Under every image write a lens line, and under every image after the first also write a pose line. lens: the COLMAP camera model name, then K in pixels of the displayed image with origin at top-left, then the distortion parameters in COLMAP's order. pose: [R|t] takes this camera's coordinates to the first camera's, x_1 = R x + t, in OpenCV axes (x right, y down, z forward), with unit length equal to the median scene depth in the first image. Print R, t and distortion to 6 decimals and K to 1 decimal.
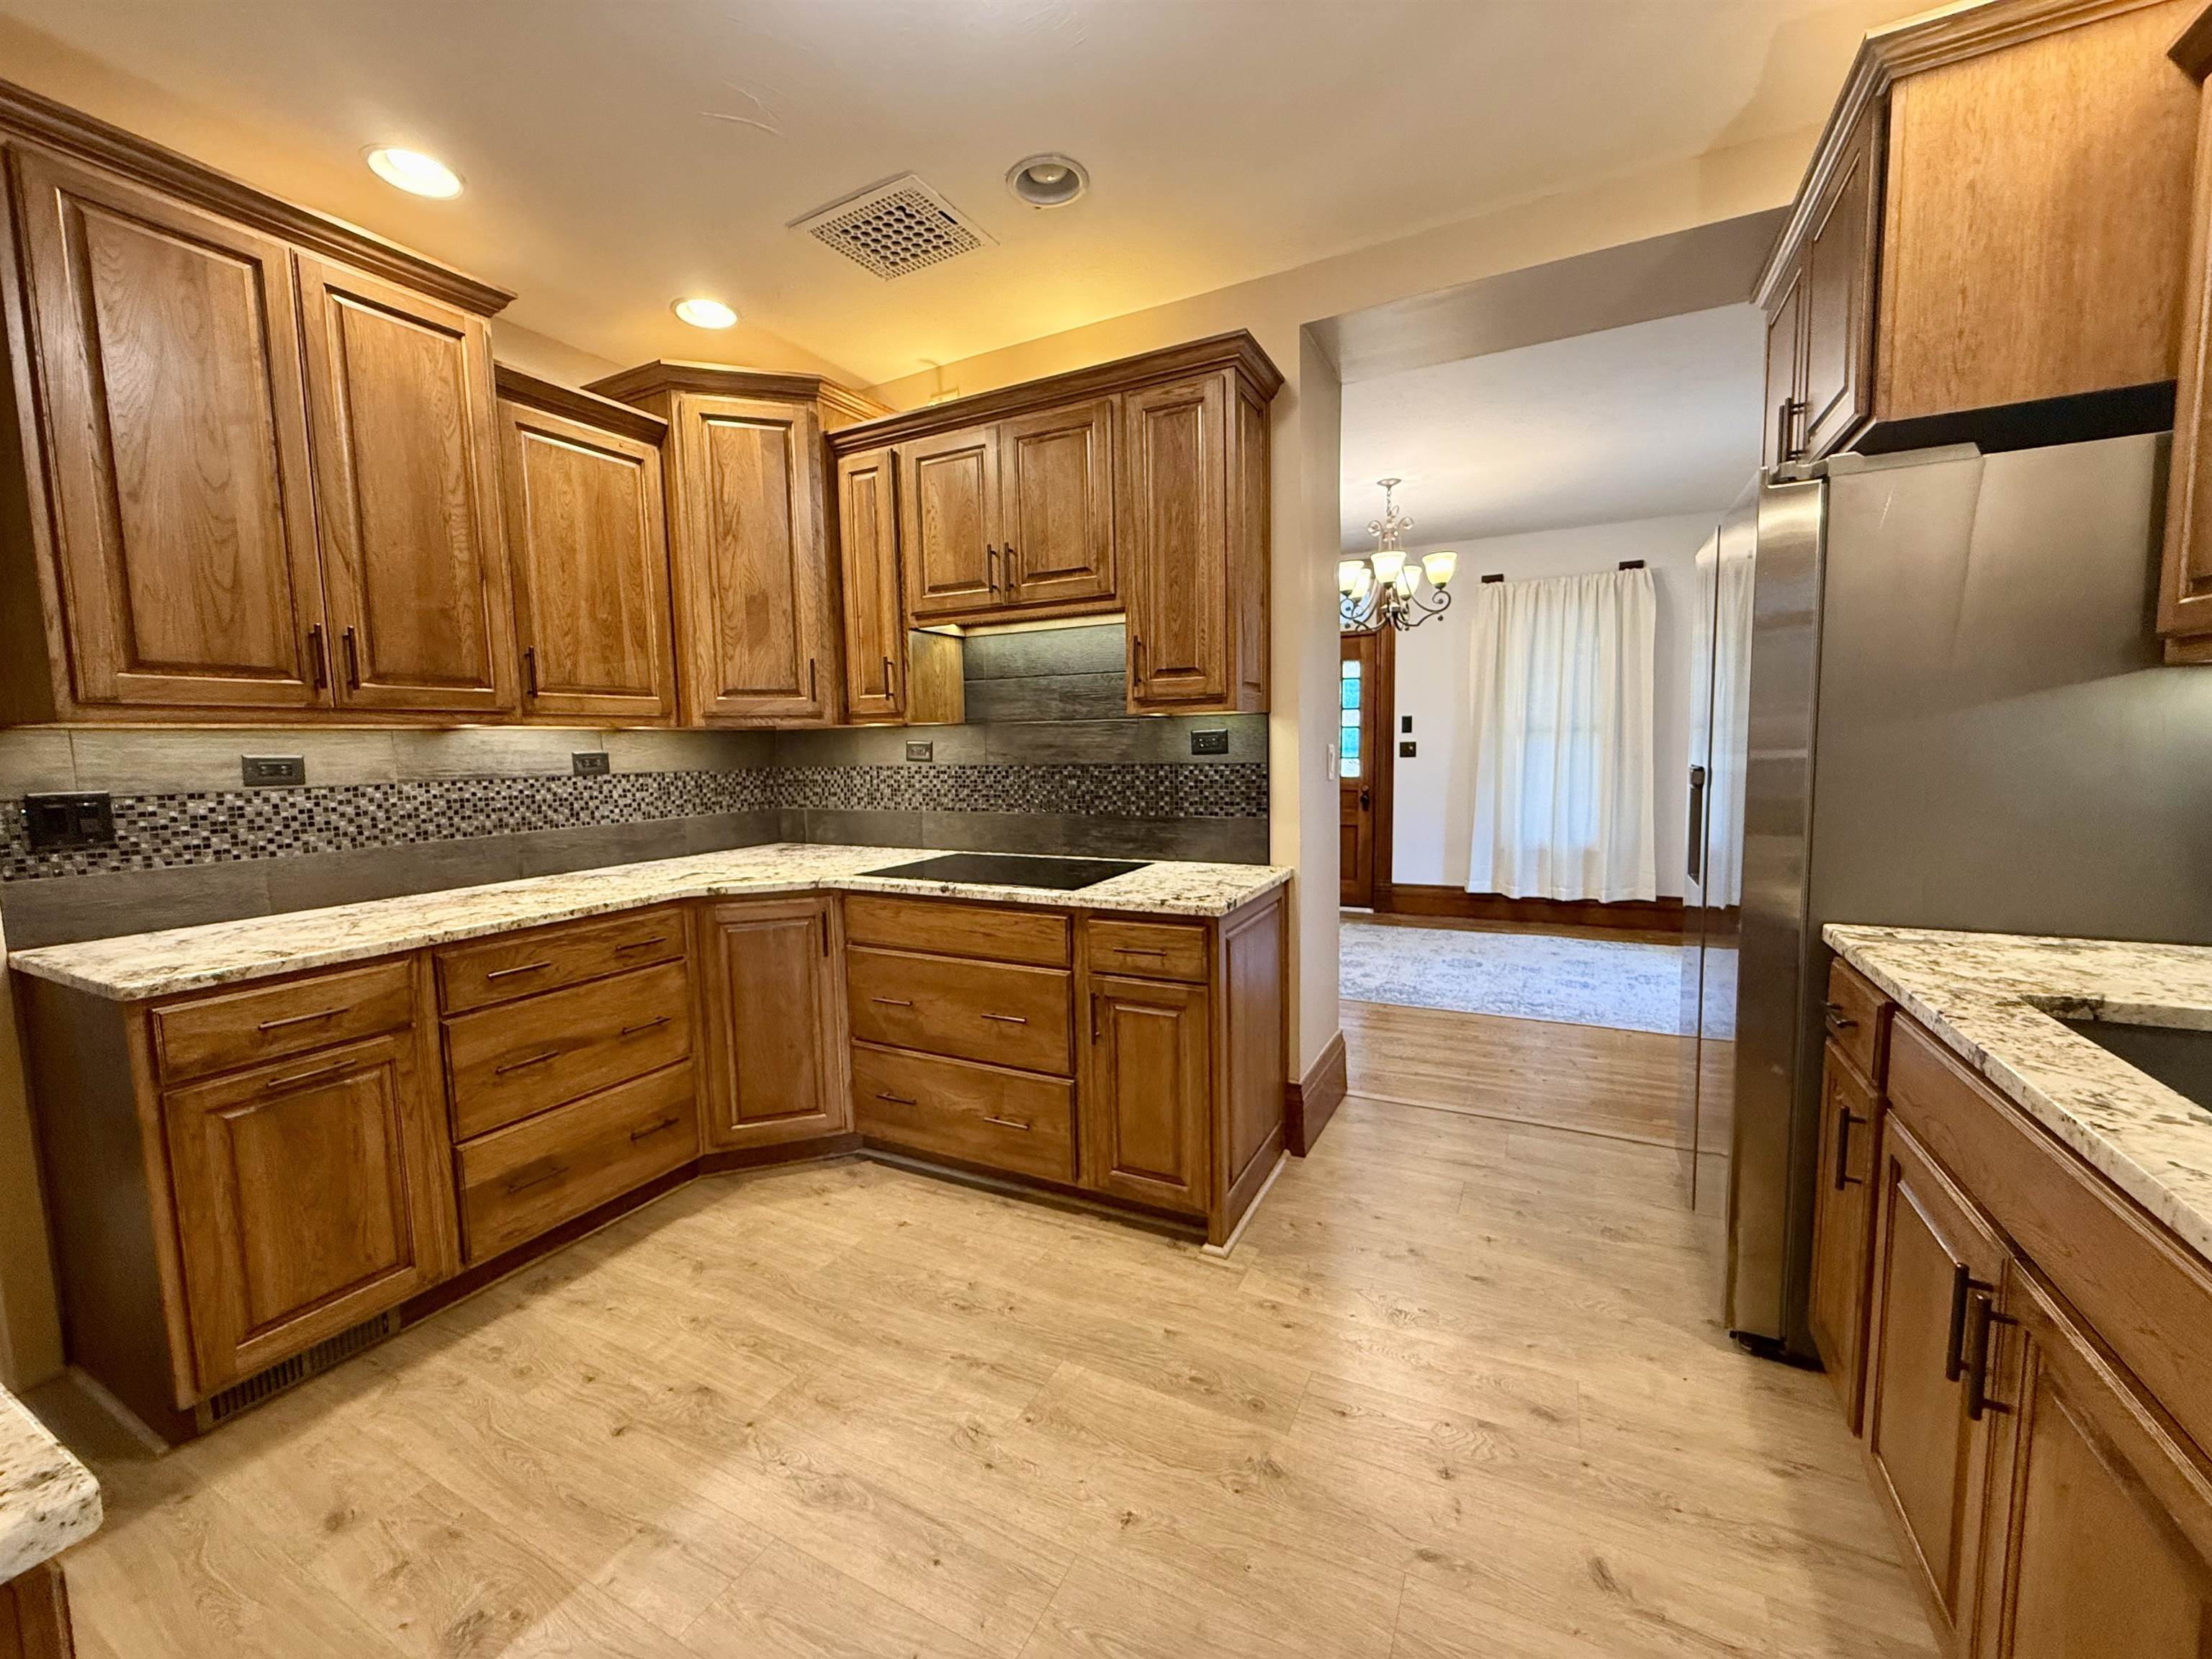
lens RADIAL K [[884.6, 0, 1102.4], [0, 884.6, 825.3], [0, 0, 1]] dist [-0.001845, 0.000517]
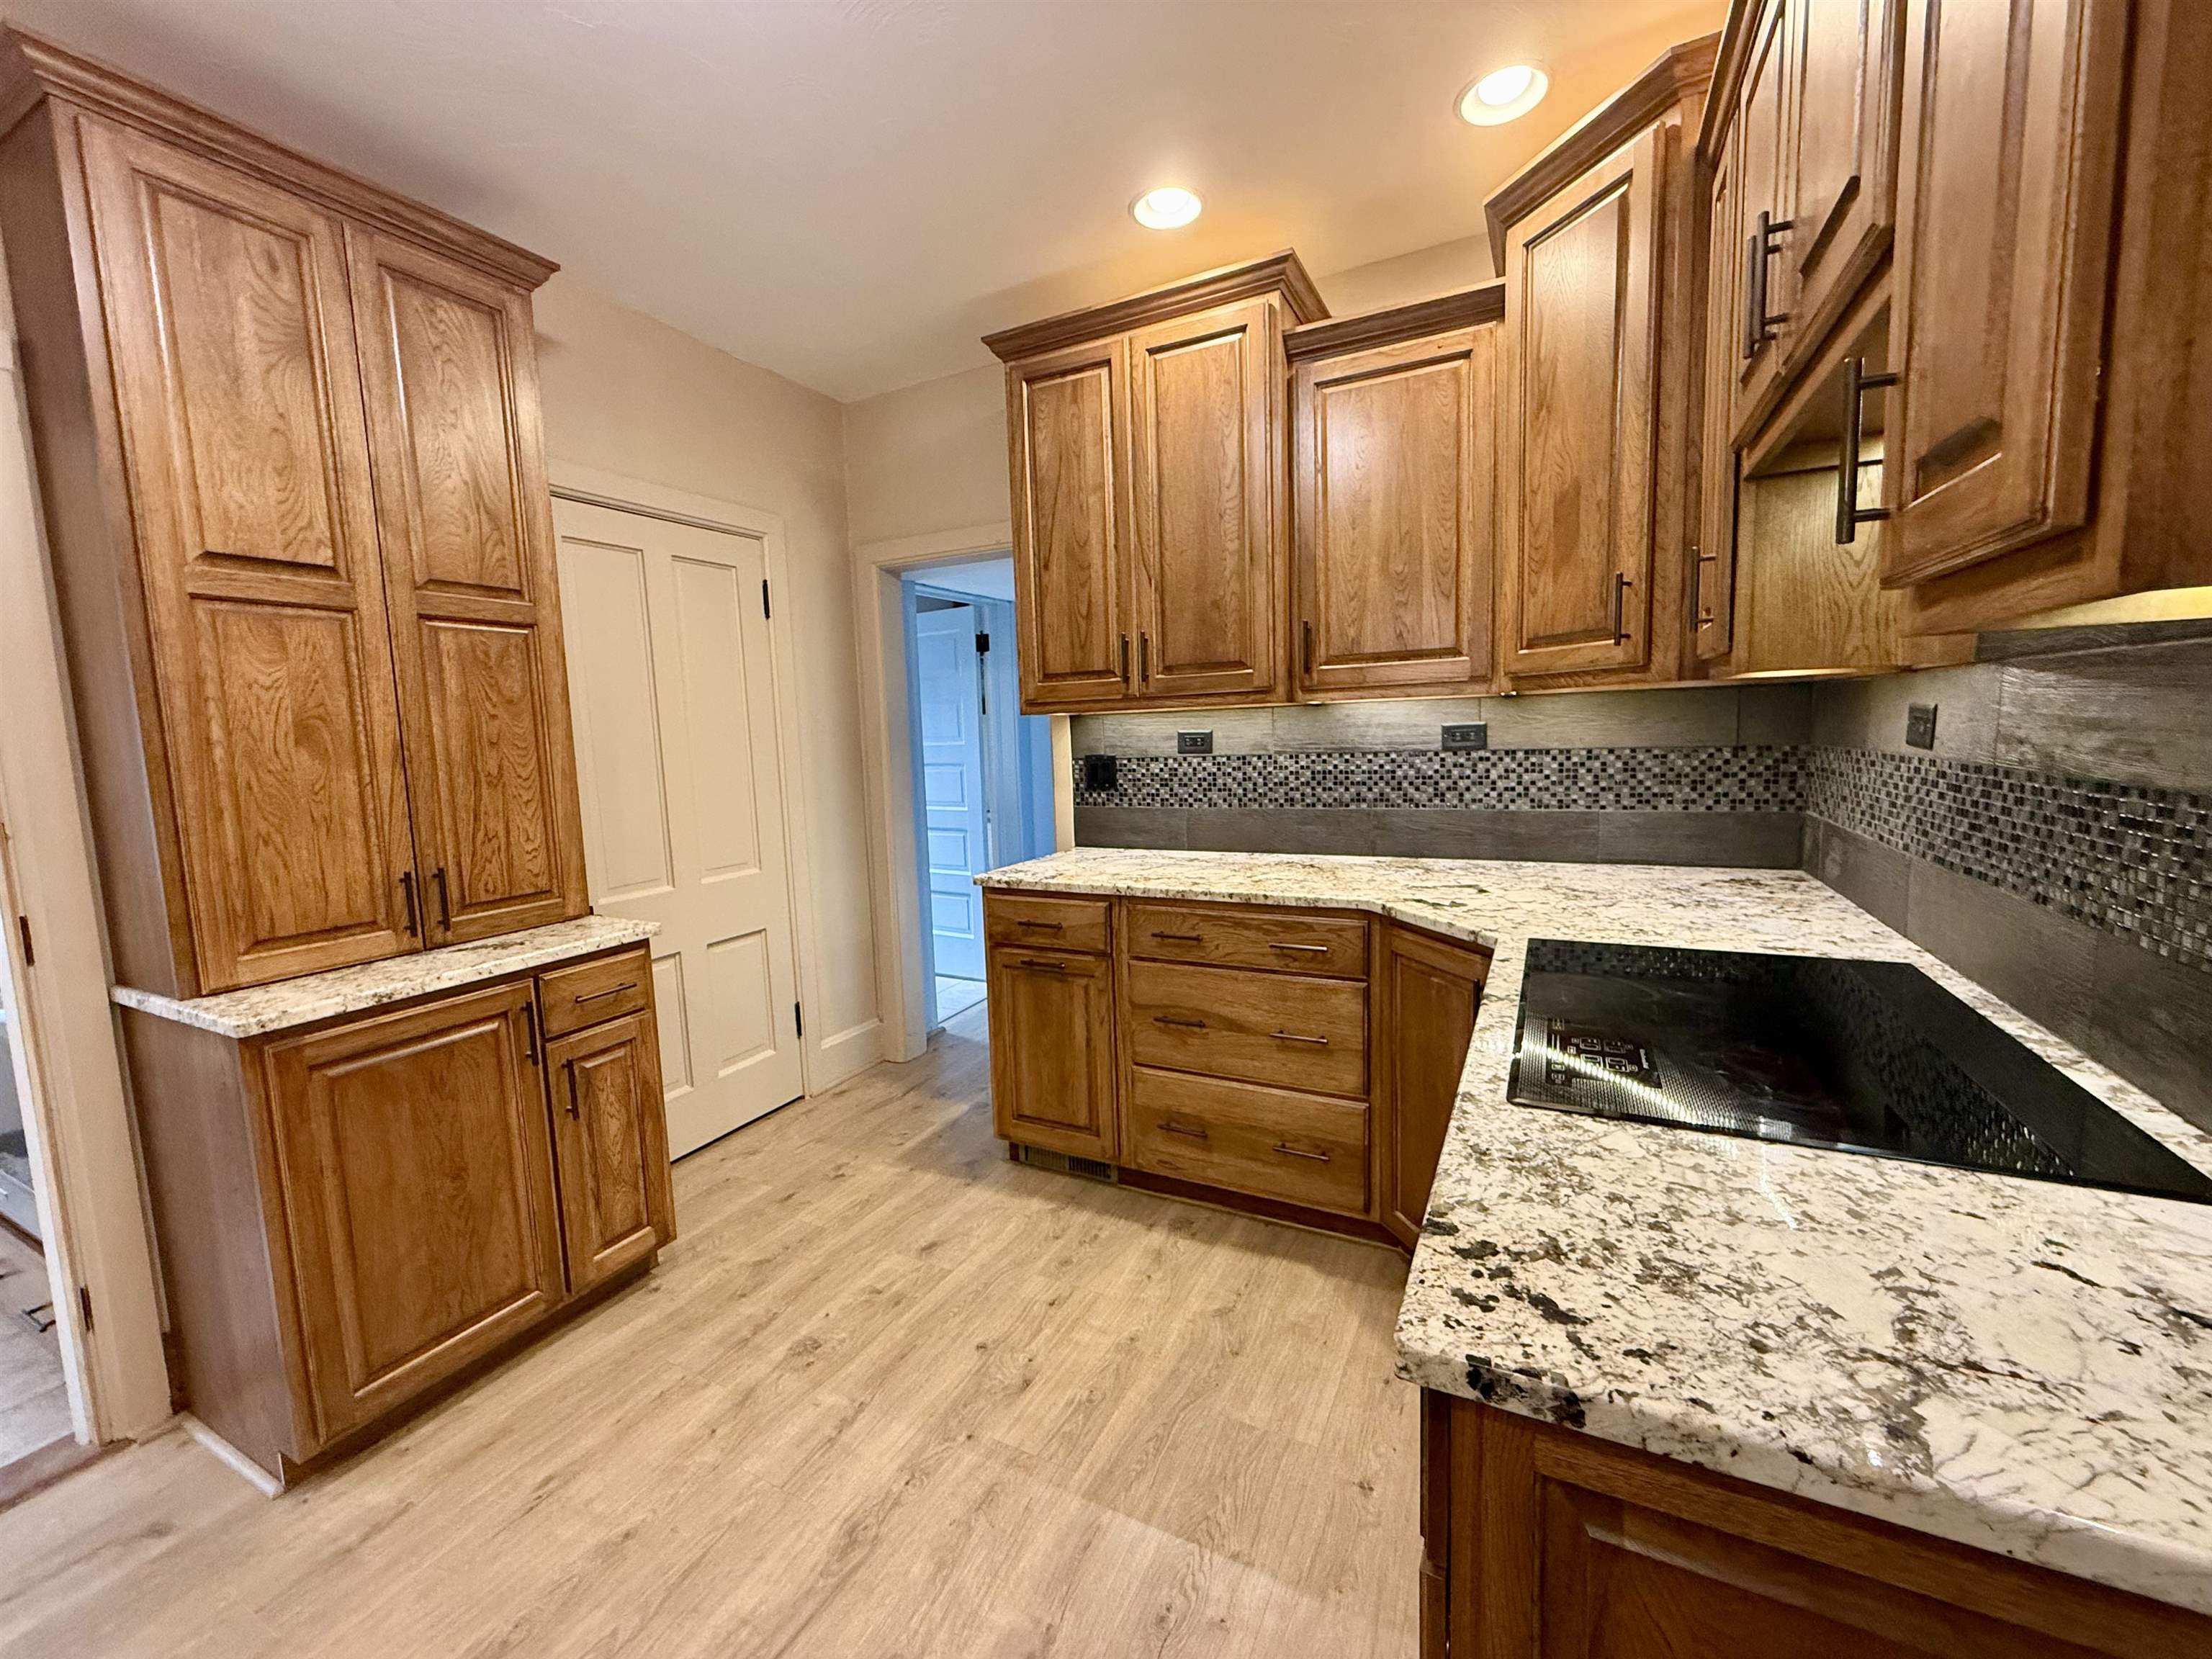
lens RADIAL K [[884.6, 0, 1101.1], [0, 884.6, 825.8], [0, 0, 1]] dist [-0.001845, 0.000517]
pose [[-0.001318, 0.129646, -0.991560, 0.340883], [-0.057330, 0.989920, 0.129507, -0.090266], [0.998354, 0.057017, 0.006128, 0.772498]]
